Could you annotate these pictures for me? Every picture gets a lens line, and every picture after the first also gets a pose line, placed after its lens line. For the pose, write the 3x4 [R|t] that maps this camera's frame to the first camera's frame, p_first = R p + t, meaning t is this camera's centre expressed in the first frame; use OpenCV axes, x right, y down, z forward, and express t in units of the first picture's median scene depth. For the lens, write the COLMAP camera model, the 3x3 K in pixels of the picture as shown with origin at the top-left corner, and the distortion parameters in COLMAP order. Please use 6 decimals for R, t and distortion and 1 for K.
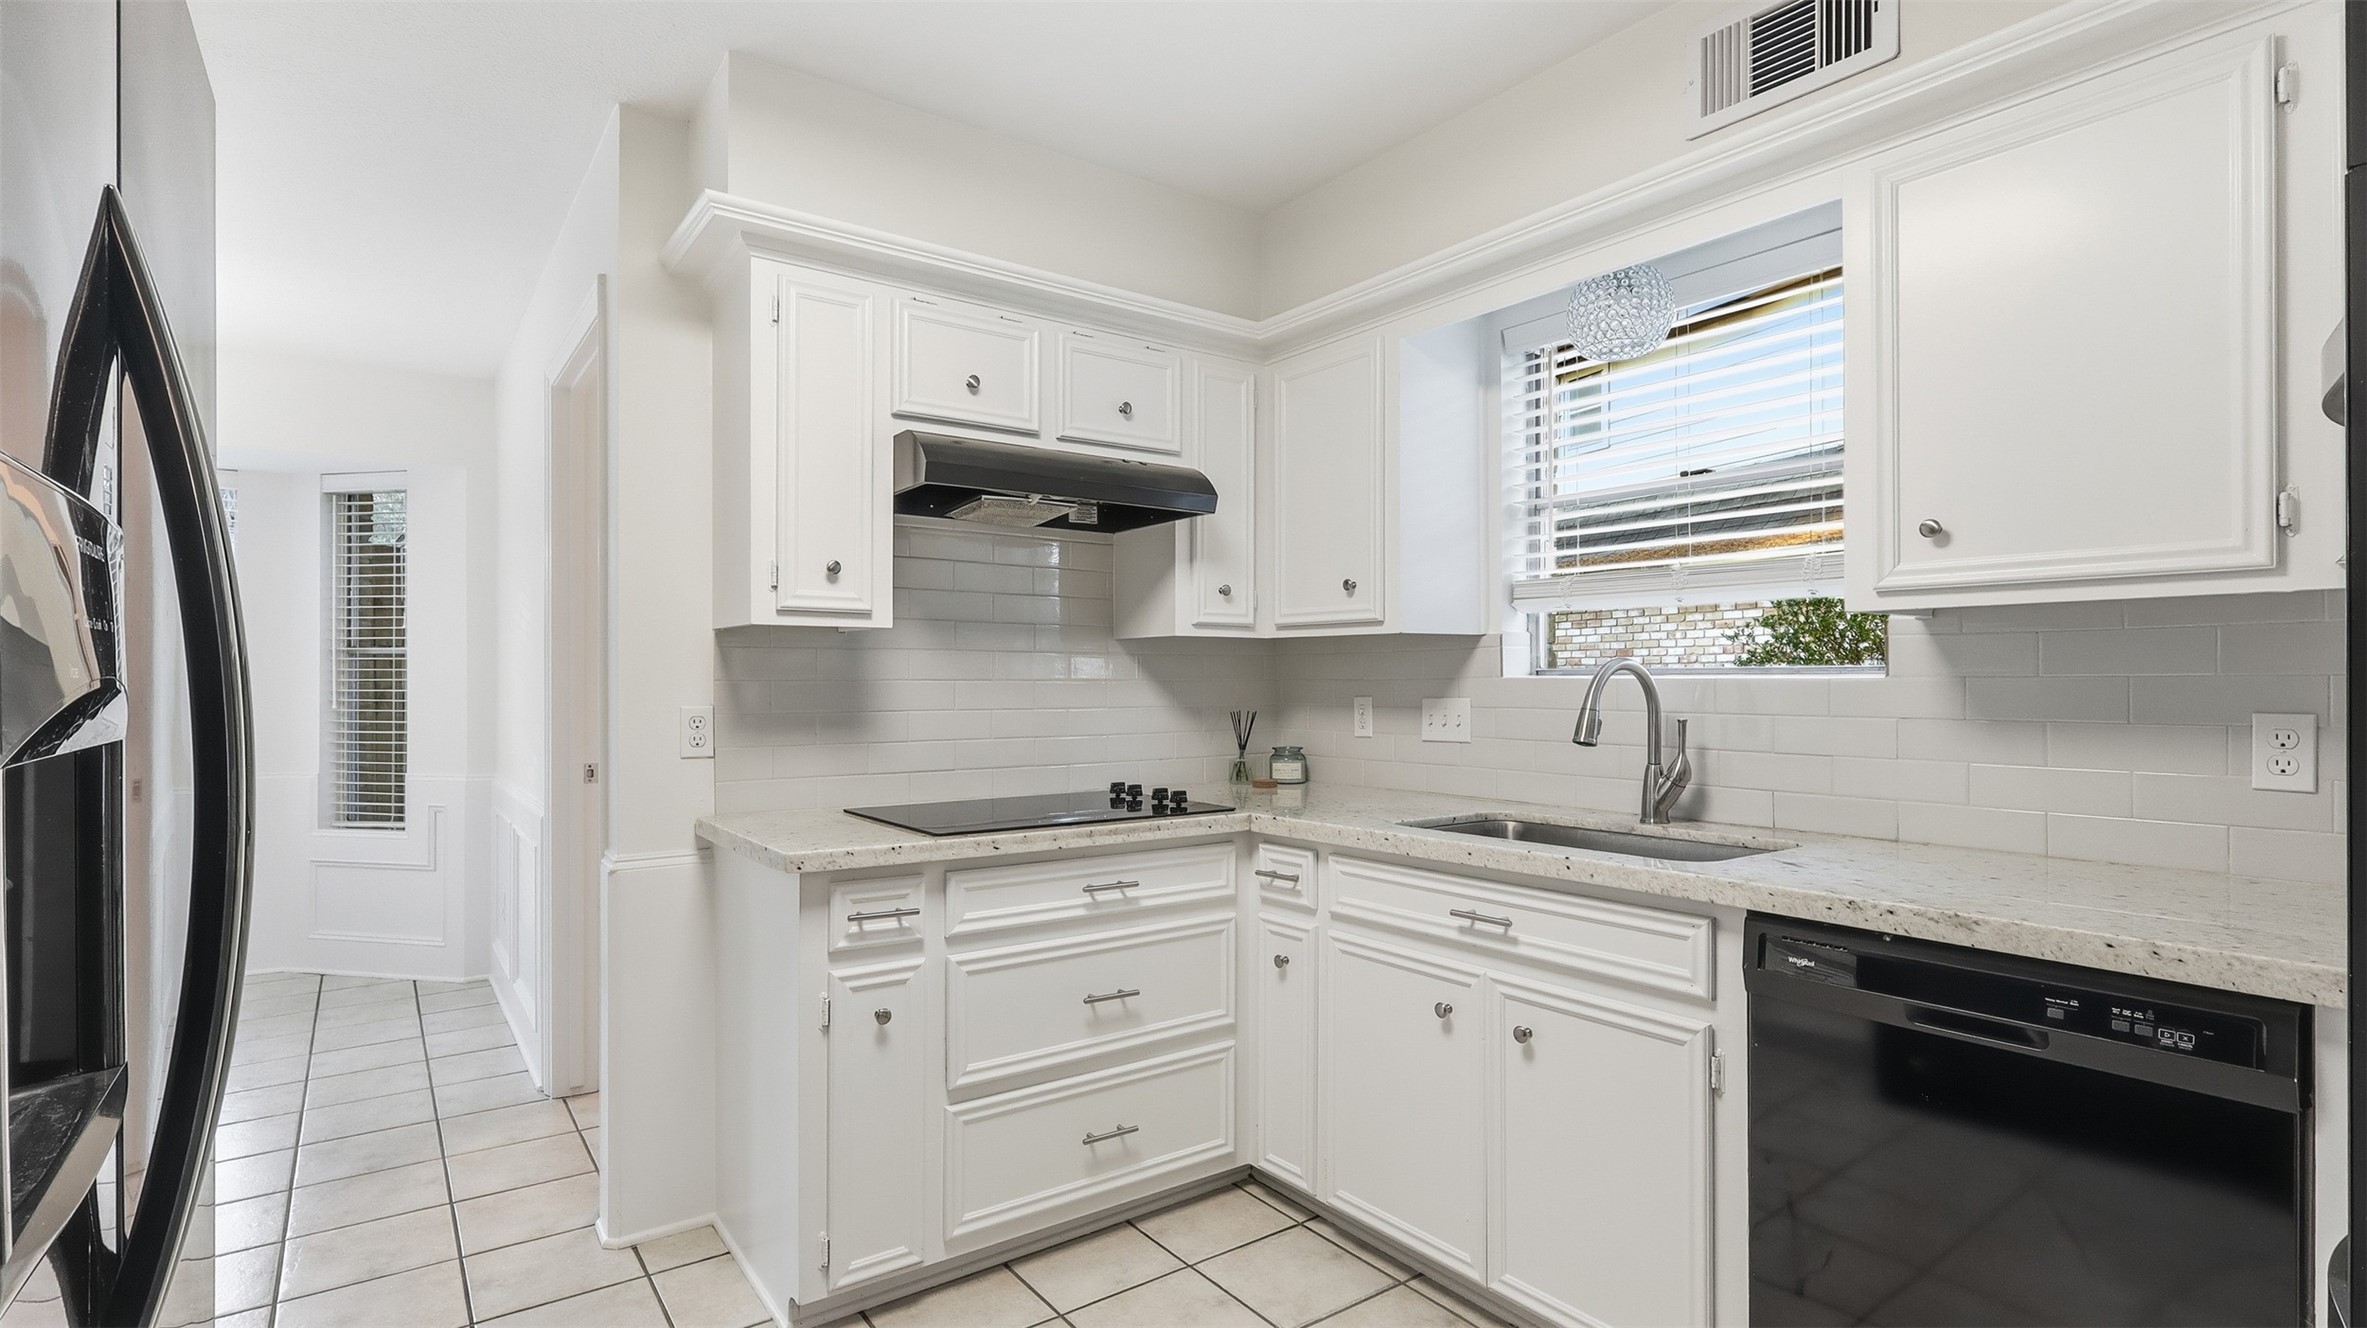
lens RADIAL K [[1122.9, 0, 1185.7], [0, 1122.9, 686.4], [0, 0, 1]] dist [-0.000969, -0.000032]
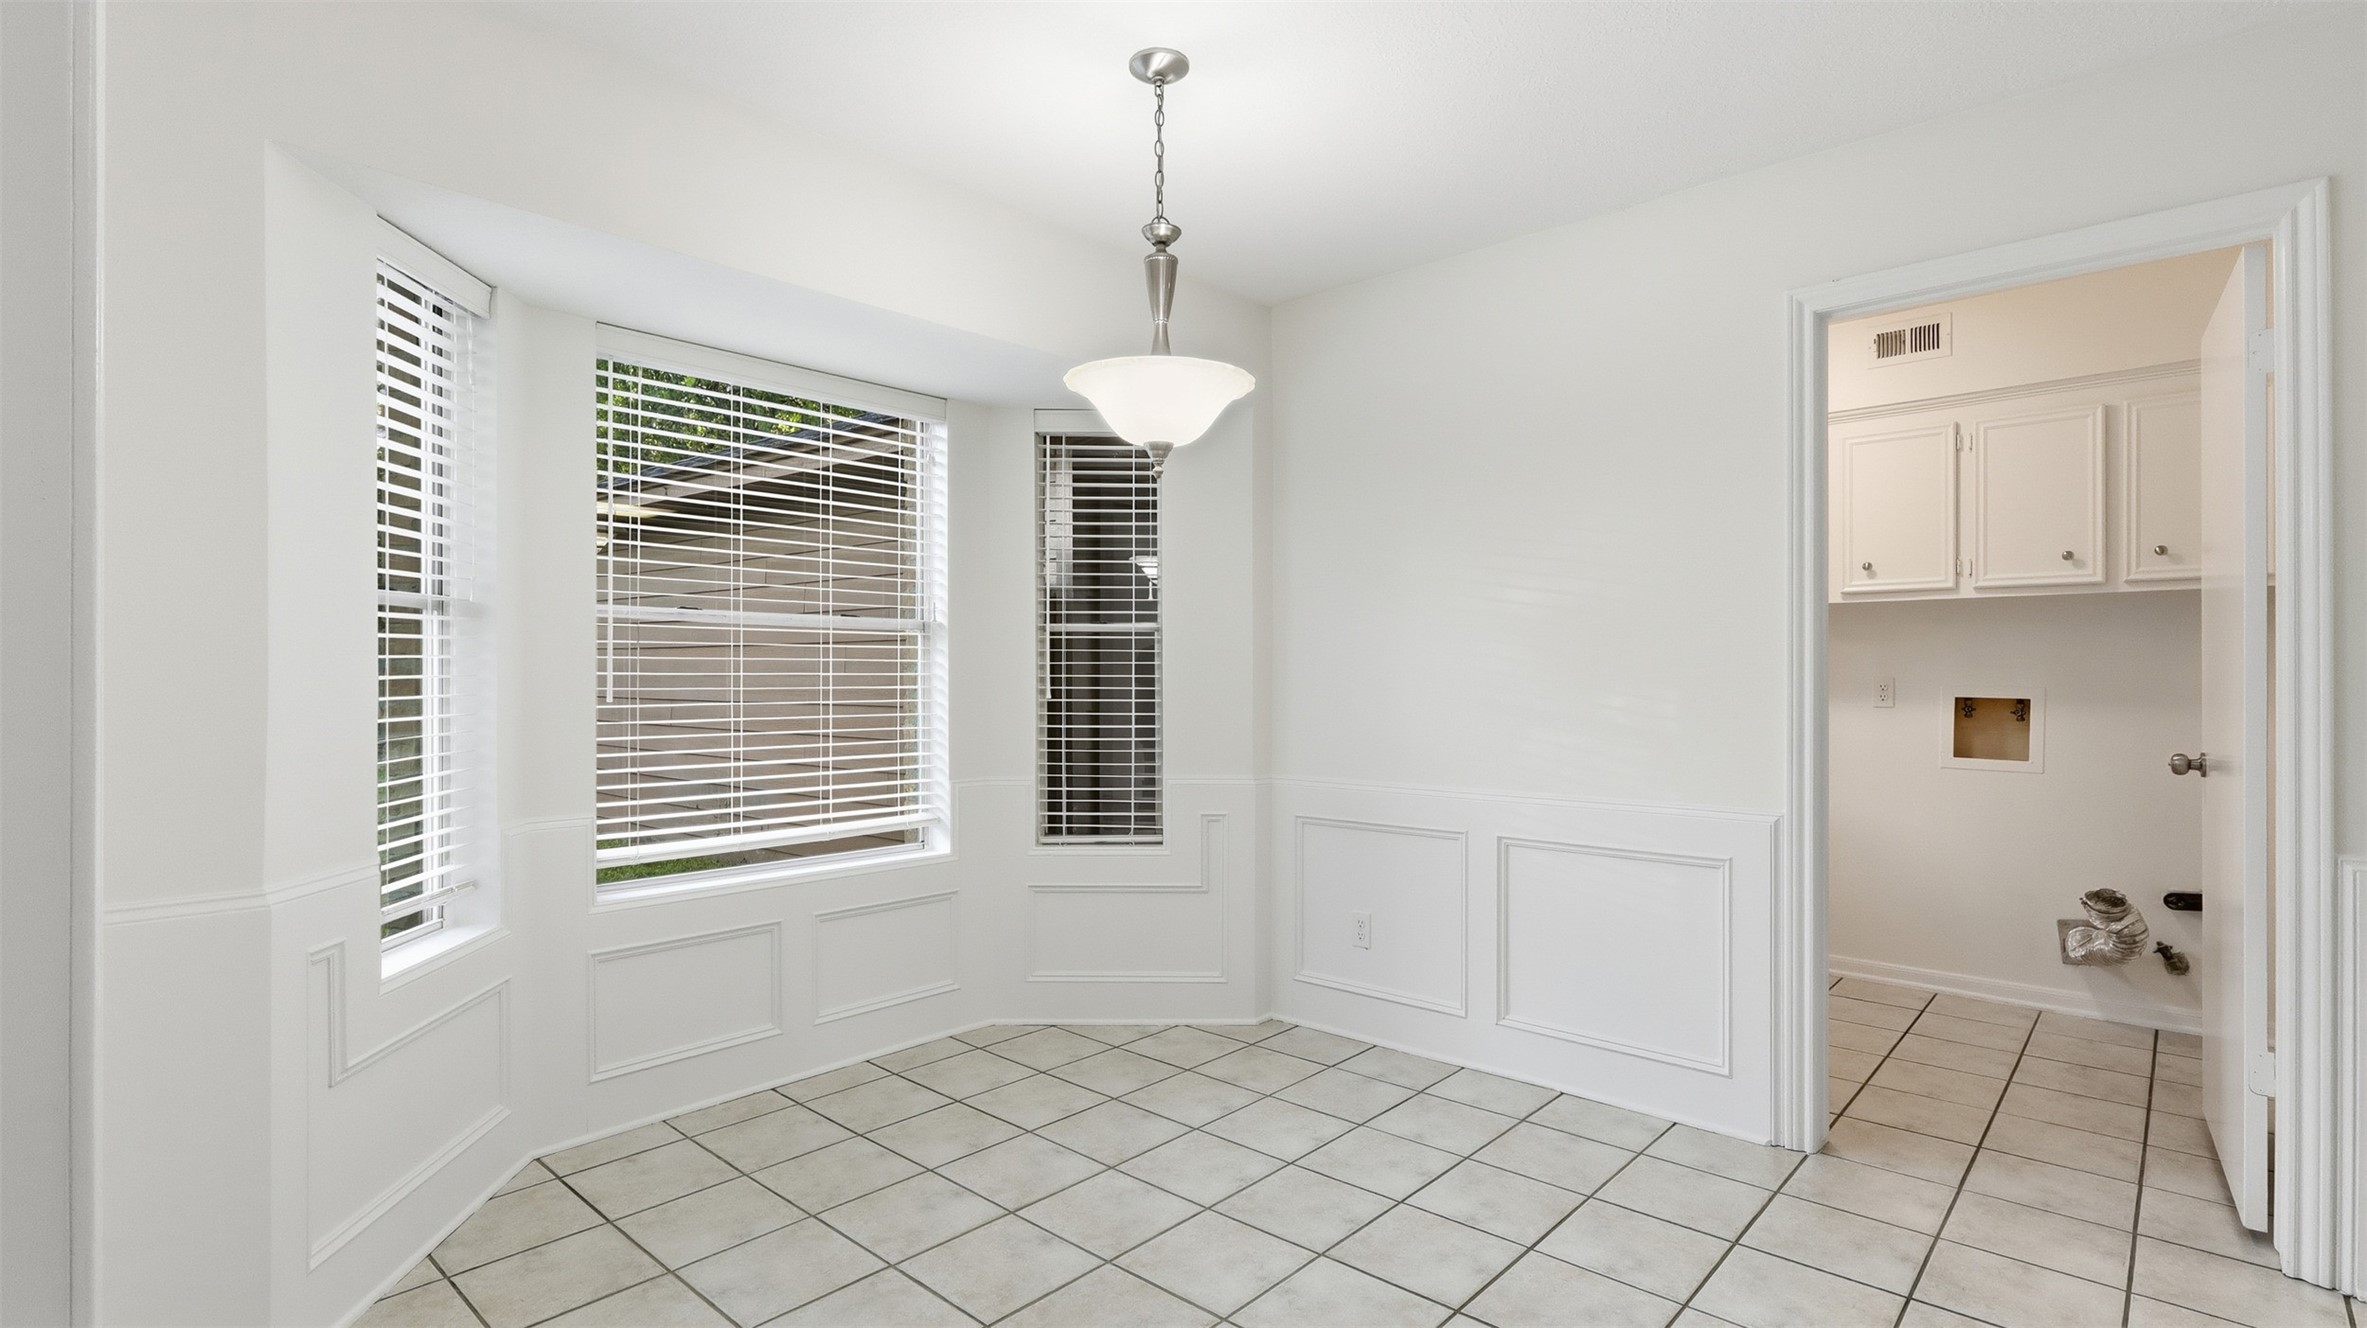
lens RADIAL K [[1107.1, 0, 1179.6], [0, 1107.1, 668.2], [0, 0, 1]] dist [-0.002826, 0.000006]
pose [[0.979527, 0.004299, 0.201269, -0.833618], [-0.002985, 0.999972, -0.006832, 0.003300], [-0.201293, 0.006092, 0.979512, 0.192025]]
